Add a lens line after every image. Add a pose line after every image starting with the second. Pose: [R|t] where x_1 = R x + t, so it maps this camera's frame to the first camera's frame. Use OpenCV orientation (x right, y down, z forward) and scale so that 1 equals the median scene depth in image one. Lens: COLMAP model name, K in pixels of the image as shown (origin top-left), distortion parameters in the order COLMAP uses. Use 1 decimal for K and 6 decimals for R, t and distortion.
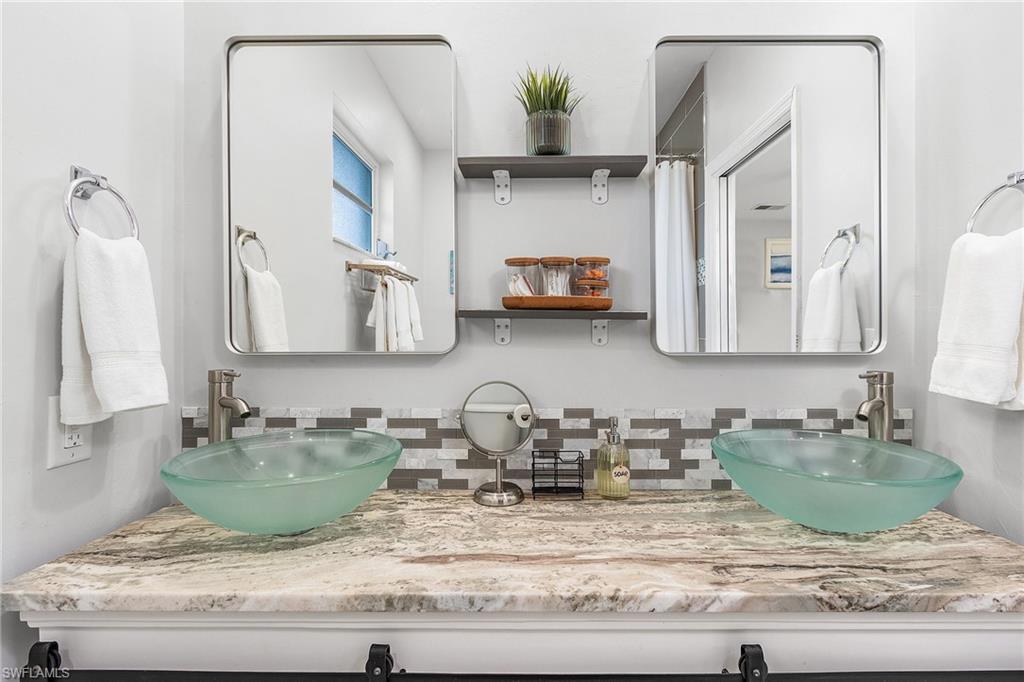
lens RADIAL K [[477.1, 0, 436.3], [0, 477.1, 303.4], [0, 0, 1]] dist [0.005579, -0.003321]
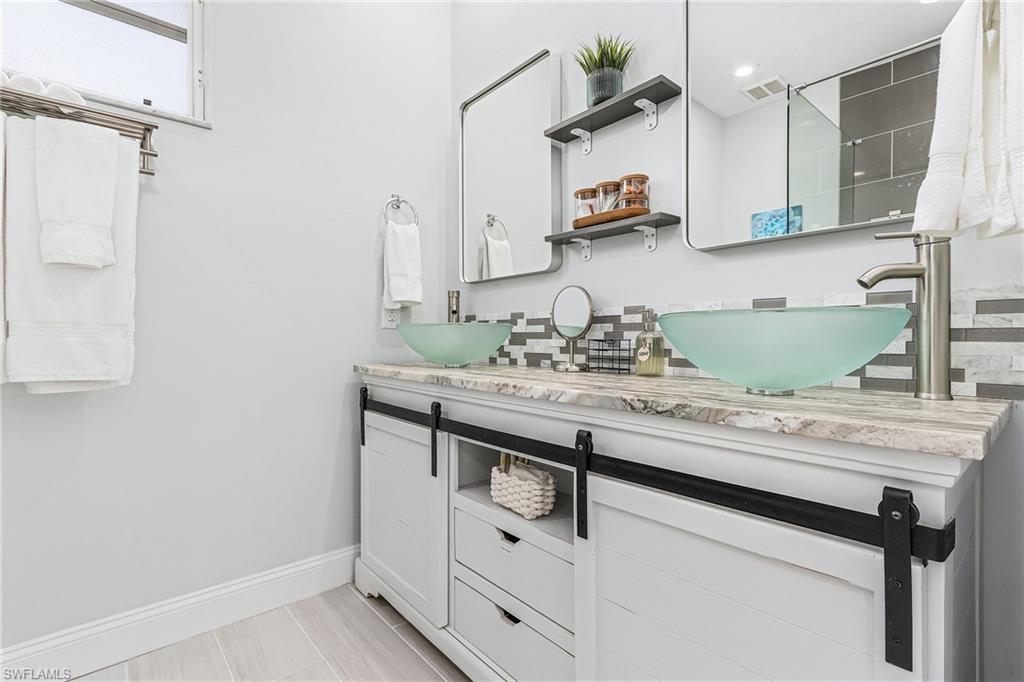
lens RADIAL K [[477.1, 0, 512.9], [0, 477.1, 335.8], [0, 0, 1]] dist [0.005579, -0.003321]
pose [[0.653848, -0.003011, -0.756620, 1.053507], [0.004089, 0.999992, -0.000446, 0.308849], [0.756615, -0.002802, 0.653855, -0.012622]]
